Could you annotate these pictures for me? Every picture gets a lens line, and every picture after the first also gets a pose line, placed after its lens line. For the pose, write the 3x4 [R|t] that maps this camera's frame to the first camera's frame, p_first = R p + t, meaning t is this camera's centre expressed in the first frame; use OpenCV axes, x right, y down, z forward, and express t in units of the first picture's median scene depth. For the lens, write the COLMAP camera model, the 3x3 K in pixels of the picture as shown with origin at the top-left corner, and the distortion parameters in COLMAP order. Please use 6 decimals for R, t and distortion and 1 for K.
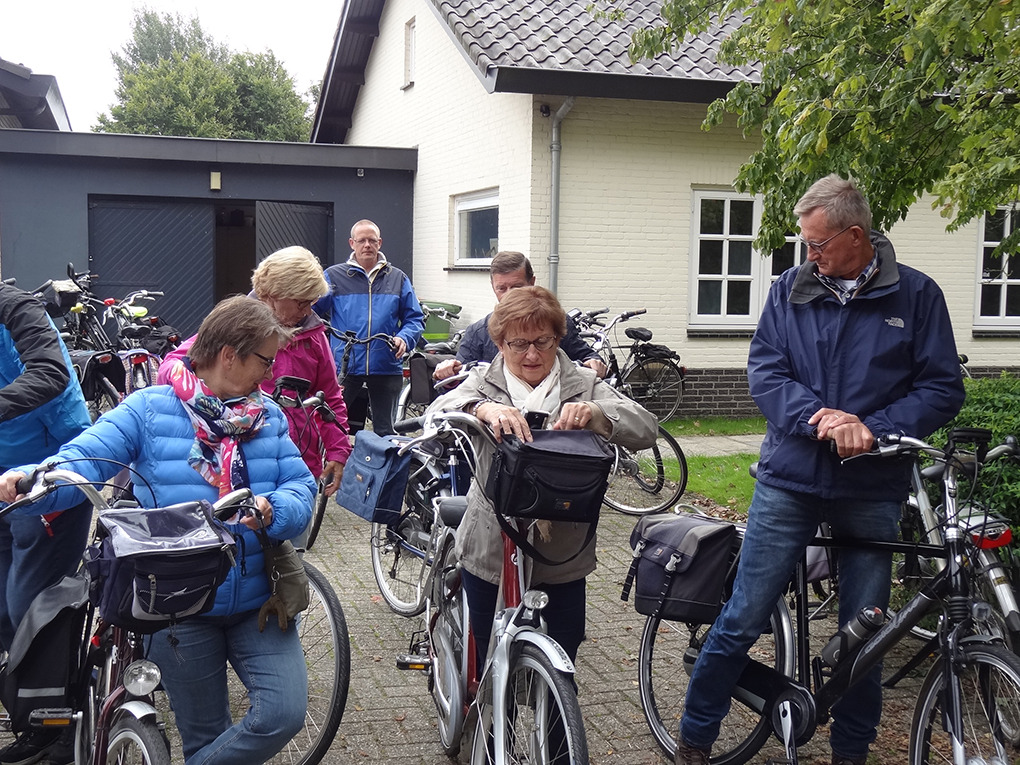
lens RADIAL K [[1348.2, 0, 514.1], [0, 1348.2, 382.6], [0, 0, 1]] dist [0.015544, 0.000000]
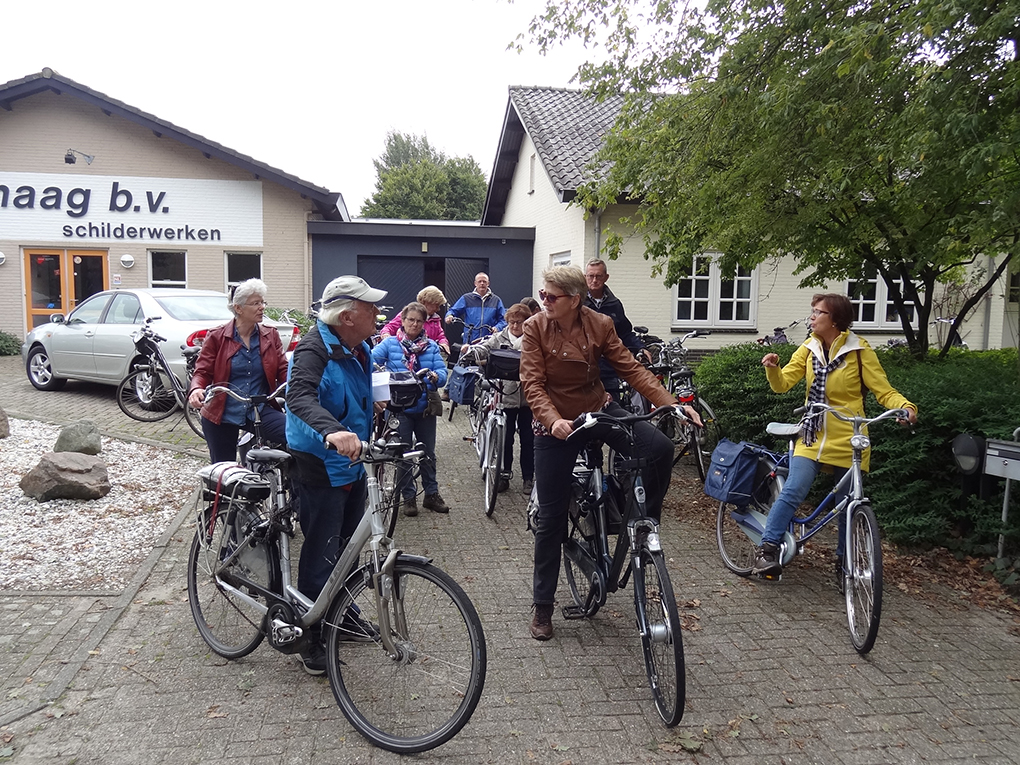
lens RADIAL K [[907.3, 0, 502.9], [0, 907.3, 386.7], [0, 0, 1]] dist [0.034499, 0.008050]
pose [[0.989094, 0.013648, -0.146652, 0.066366], [-0.011093, 0.999772, 0.018224, 0.016430], [0.146868, -0.016398, 0.989020, -0.205540]]
